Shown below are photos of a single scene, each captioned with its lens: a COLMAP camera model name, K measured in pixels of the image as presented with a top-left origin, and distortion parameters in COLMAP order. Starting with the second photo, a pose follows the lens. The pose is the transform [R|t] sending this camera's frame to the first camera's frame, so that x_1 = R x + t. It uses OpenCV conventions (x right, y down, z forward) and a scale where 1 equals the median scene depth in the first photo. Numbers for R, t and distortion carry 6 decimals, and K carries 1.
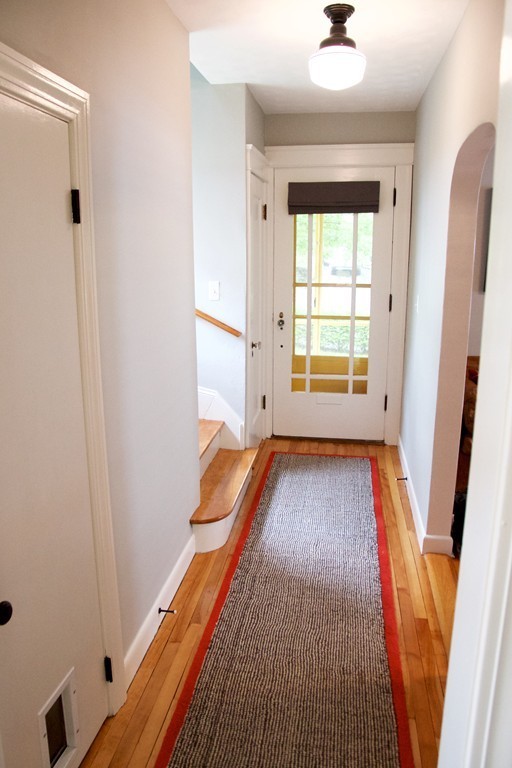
lens RADIAL K [[558.1, 0, 256.0], [0, 558.1, 384.0], [0, 0, 1]] dist [-0.128752, 0.082151]
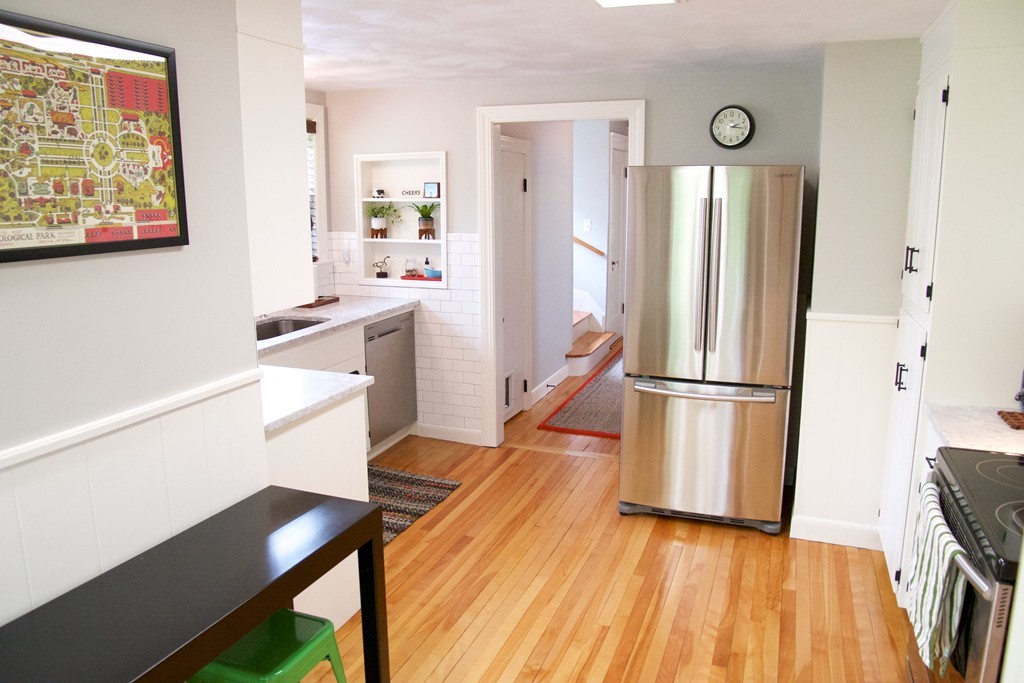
lens RADIAL K [[744.2, 0, 512.0], [0, 744.2, 341.5], [0, 0, 1]] dist [-0.128752, 0.082151]
pose [[0.978622, 0.034080, -0.202823, 0.146137], [-0.041554, 0.998601, -0.032704, 0.225622], [0.201425, 0.040433, 0.978669, -1.029634]]
